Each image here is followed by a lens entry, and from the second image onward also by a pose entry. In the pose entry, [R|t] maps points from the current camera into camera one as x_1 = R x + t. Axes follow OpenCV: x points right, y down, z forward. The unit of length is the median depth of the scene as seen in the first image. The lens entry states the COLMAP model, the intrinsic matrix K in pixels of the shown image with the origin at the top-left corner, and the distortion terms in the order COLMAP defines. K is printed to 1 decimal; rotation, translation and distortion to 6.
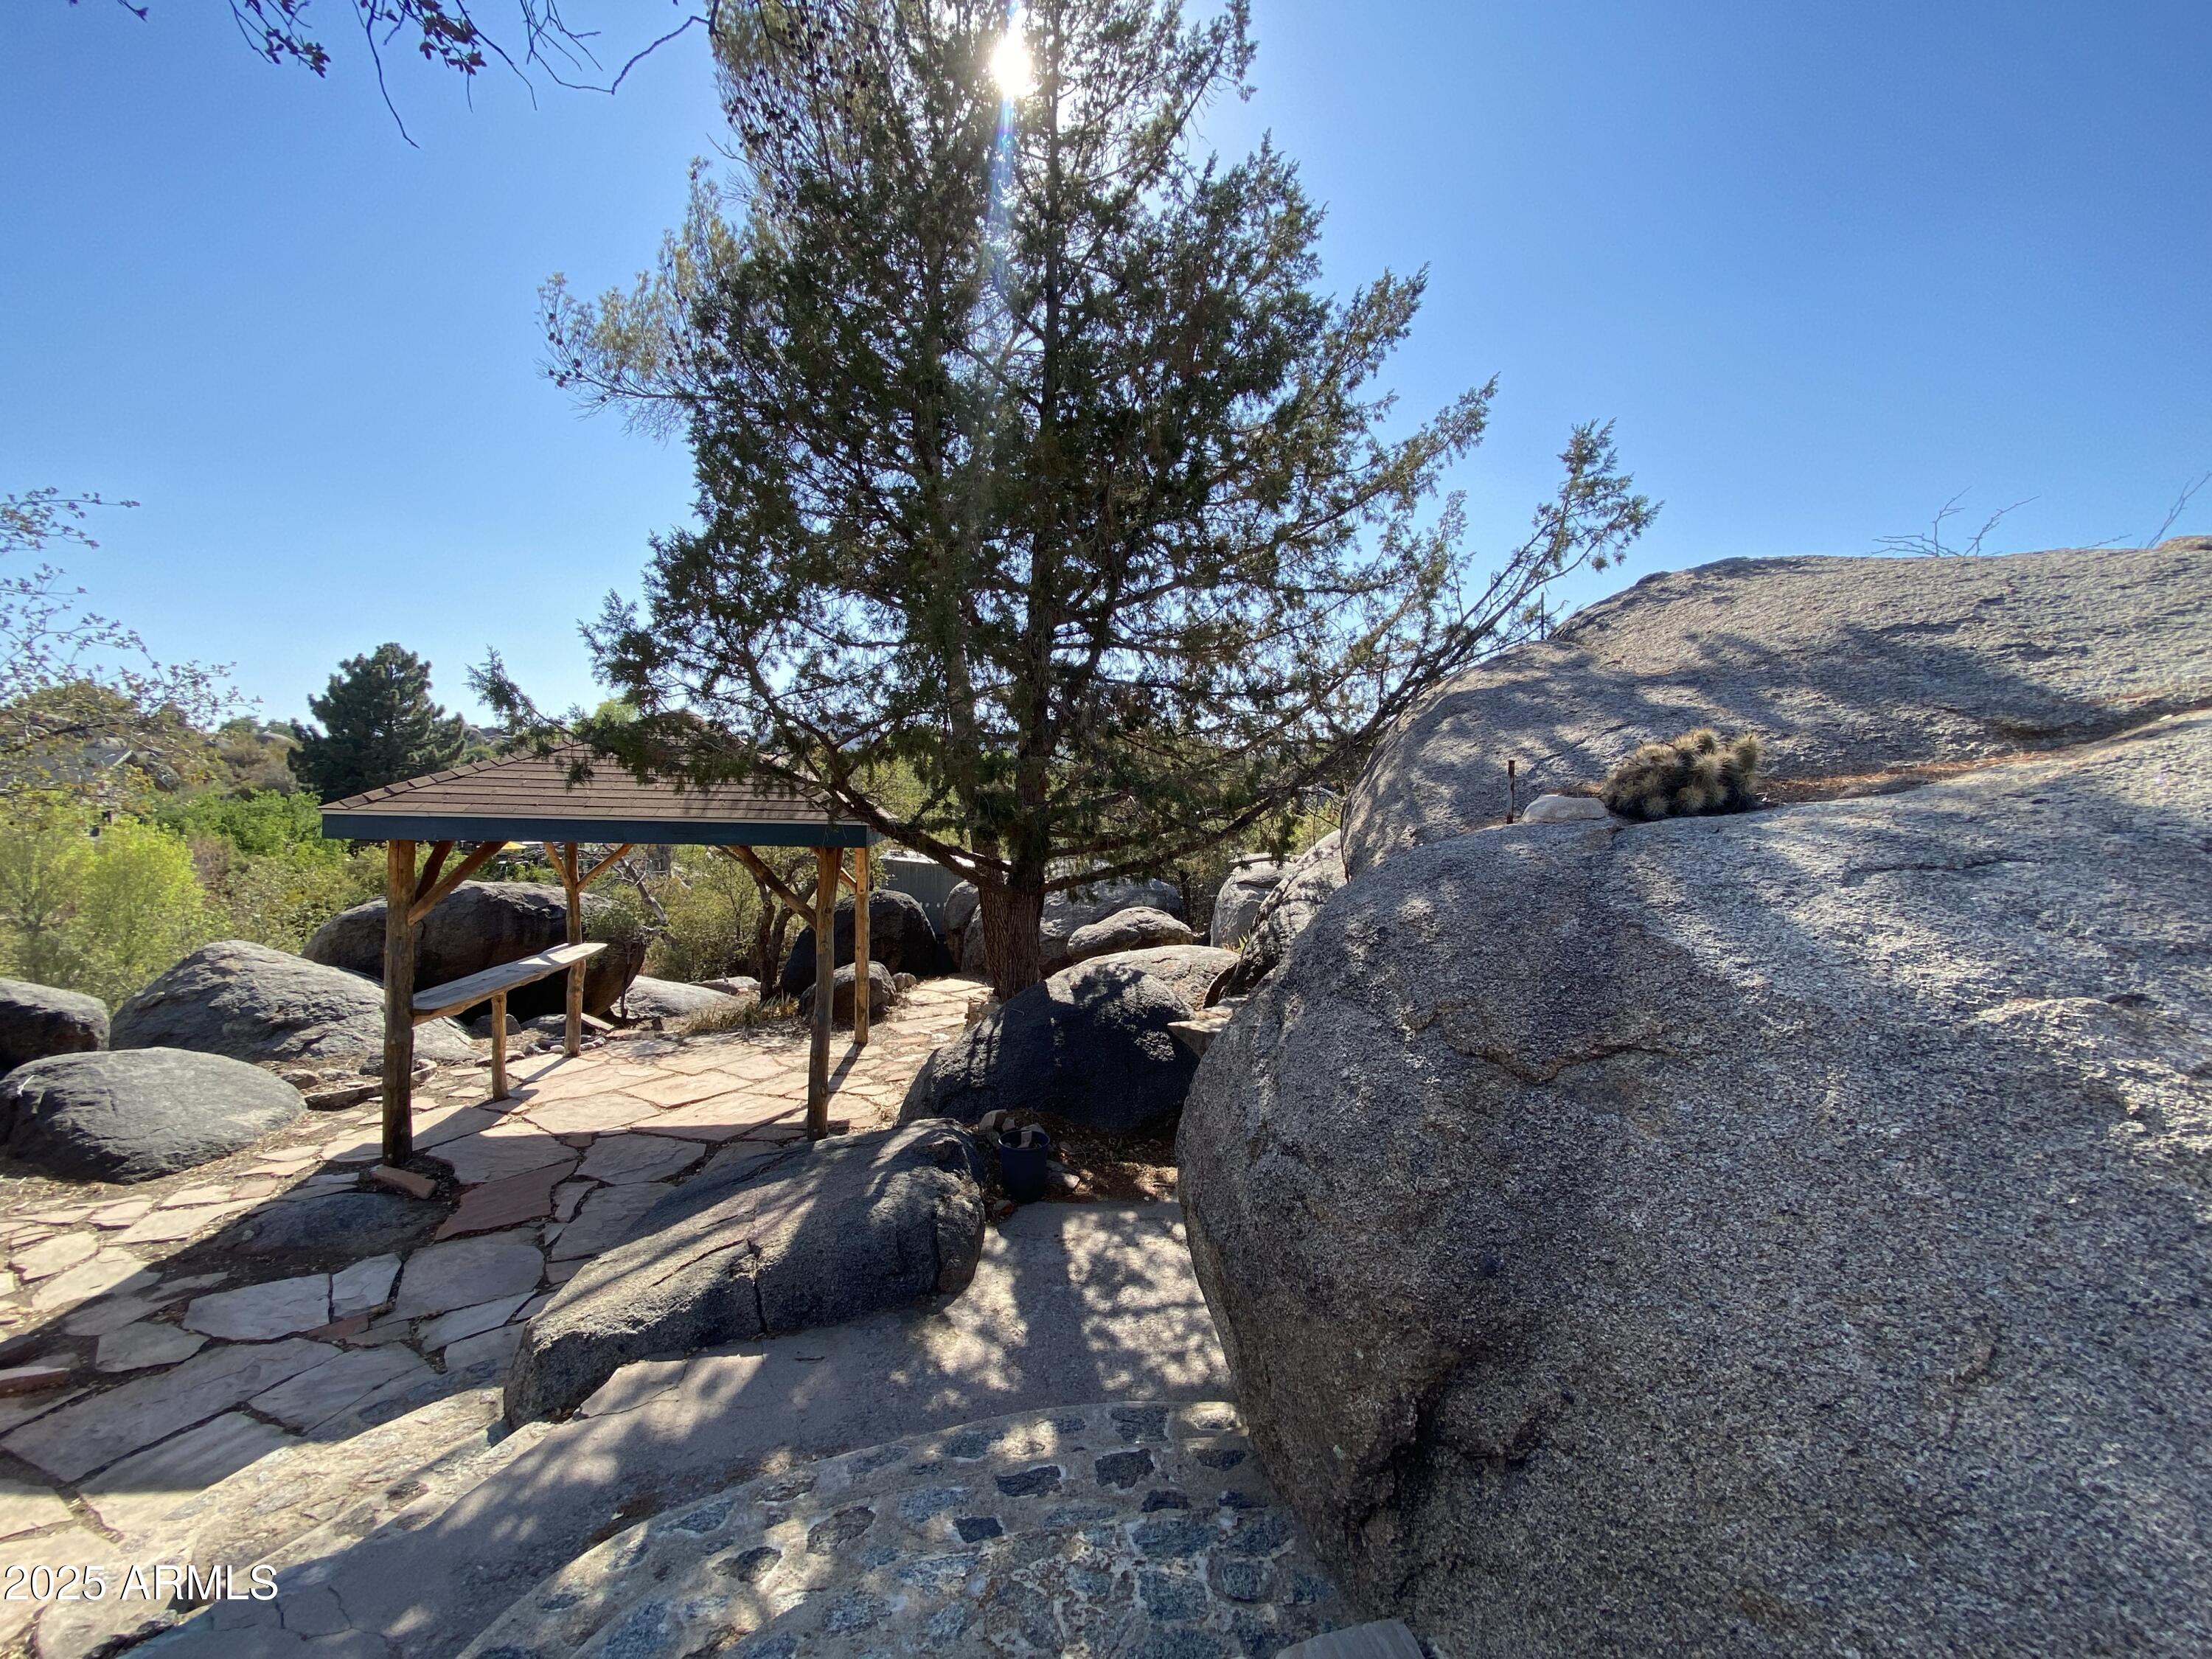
lens RADIAL K [[899.7, 0, 1105.9], [0, 899.7, 839.0], [0, 0, 1]] dist [0.012507, -0.003948]
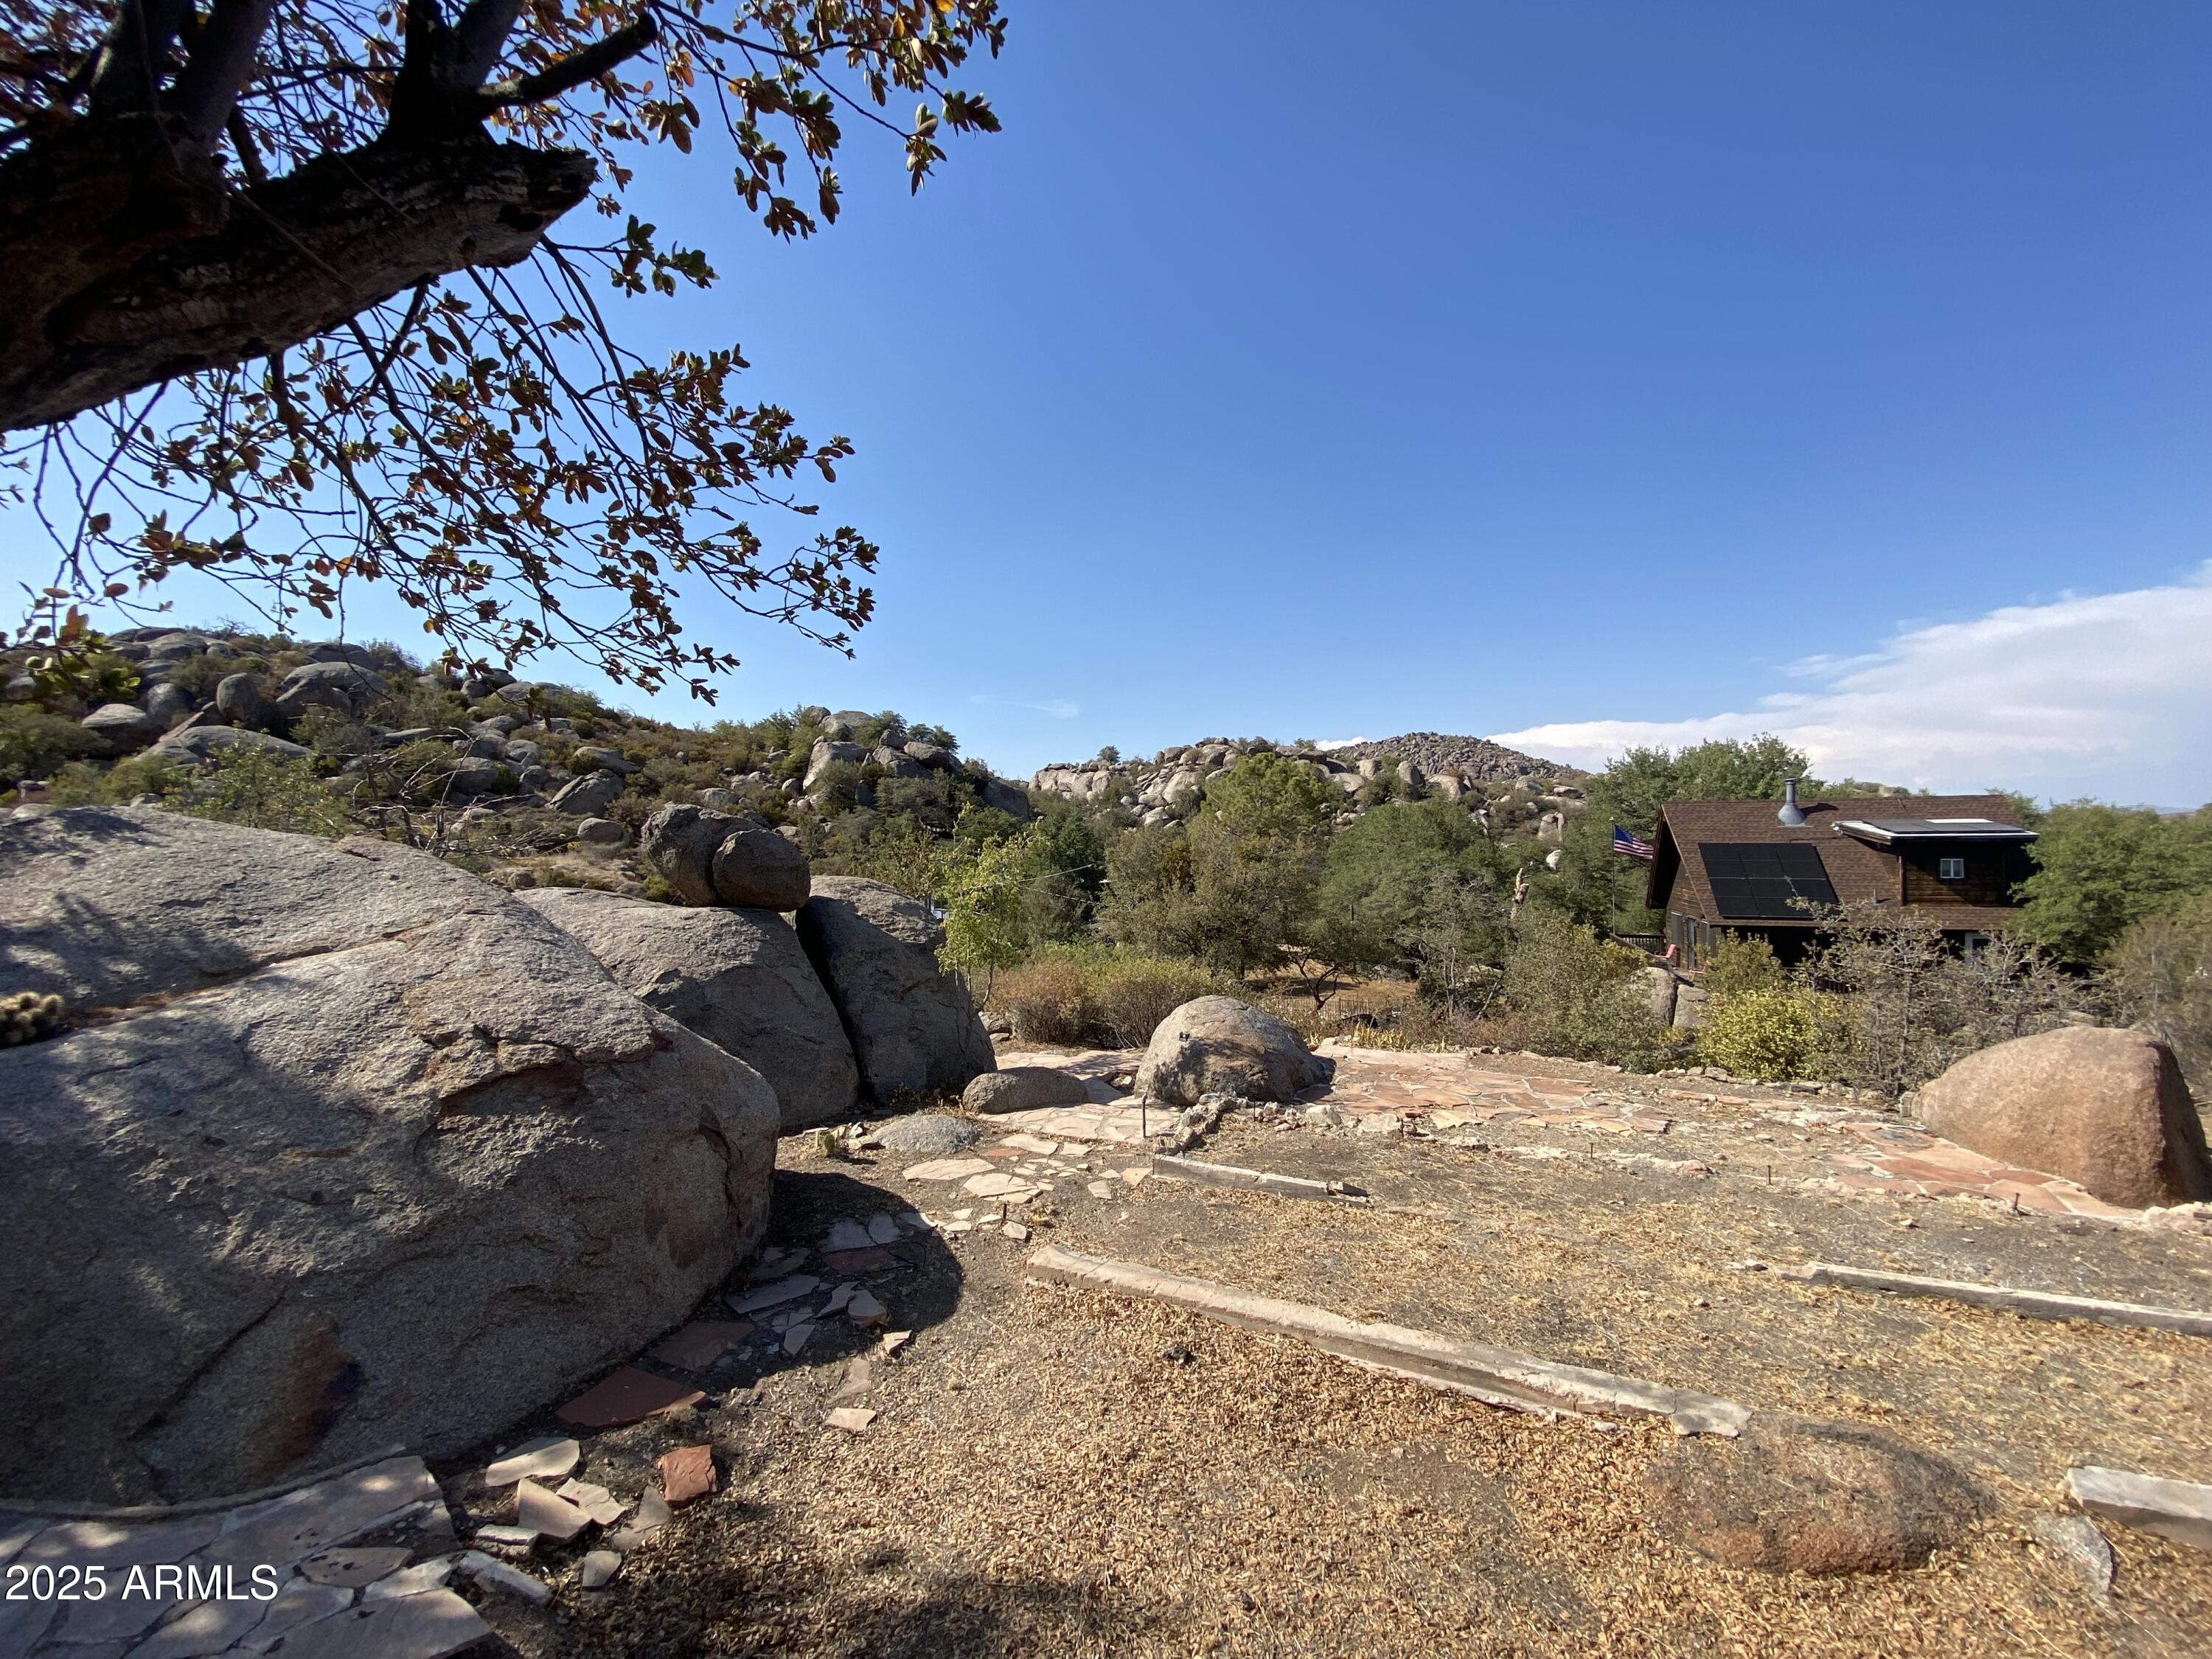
lens RADIAL K [[899.7, 0, 1084.6], [0, 899.7, 828.2], [0, 0, 1]] dist [0.012507, -0.003948]
pose [[0.204452, 0.008283, 0.978841, -0.747495], [0.012537, 0.999860, -0.011080, -0.419937], [-0.978796, 0.014537, 0.204320, -1.563676]]
